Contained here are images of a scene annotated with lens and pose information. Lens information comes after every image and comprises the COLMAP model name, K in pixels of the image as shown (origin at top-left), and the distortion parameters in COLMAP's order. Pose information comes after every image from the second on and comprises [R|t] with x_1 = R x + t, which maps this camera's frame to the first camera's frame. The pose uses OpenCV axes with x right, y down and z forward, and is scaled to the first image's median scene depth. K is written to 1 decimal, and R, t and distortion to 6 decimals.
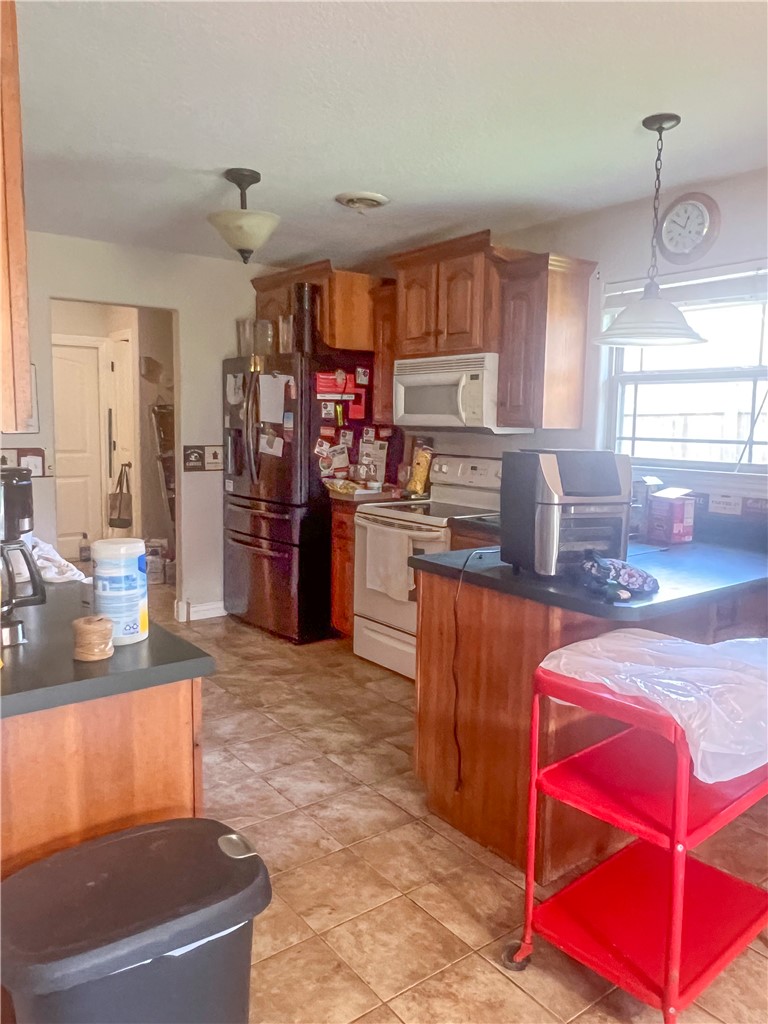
lens RADIAL K [[746.1, 0, 384.0], [0, 746.1, 512.0], [0, 0, 1]] dist [0.003495, 0.000096]
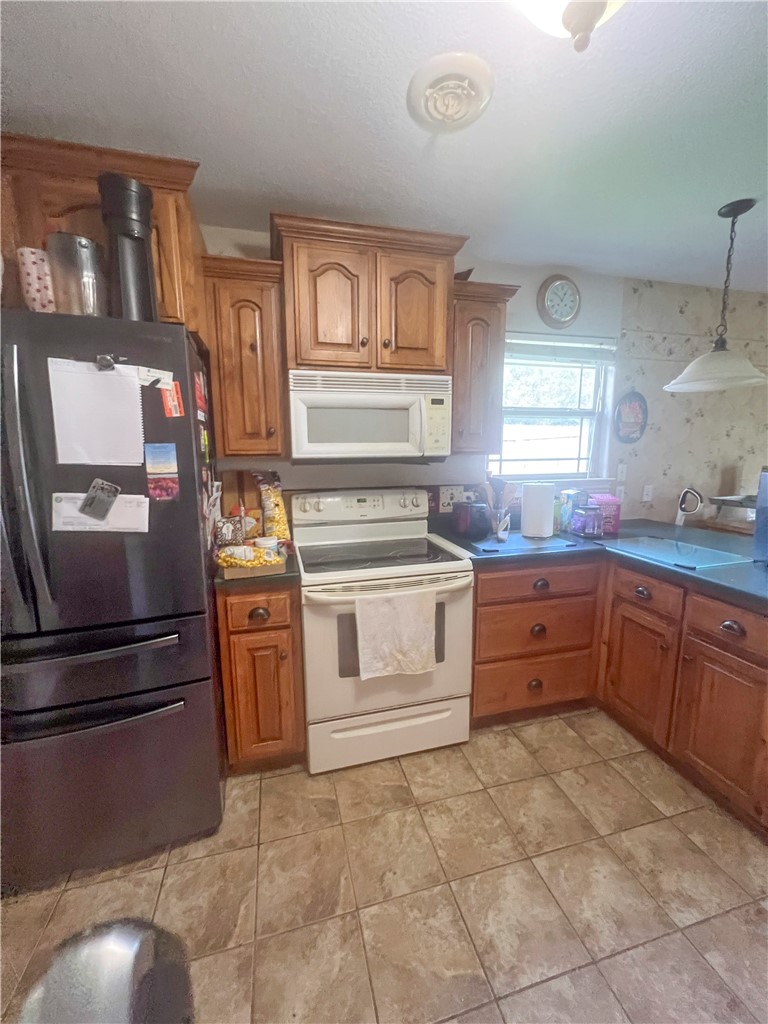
lens RADIAL K [[410.5, 0, 384.0], [0, 410.5, 512.0], [0, 0, 1]] dist [-0.001503, -0.000253]
pose [[0.384183, -0.162169, 0.908903, -0.332068], [0.129466, 0.984188, 0.120878, -0.100891], [-0.914135, 0.071233, 0.399104, 0.749711]]
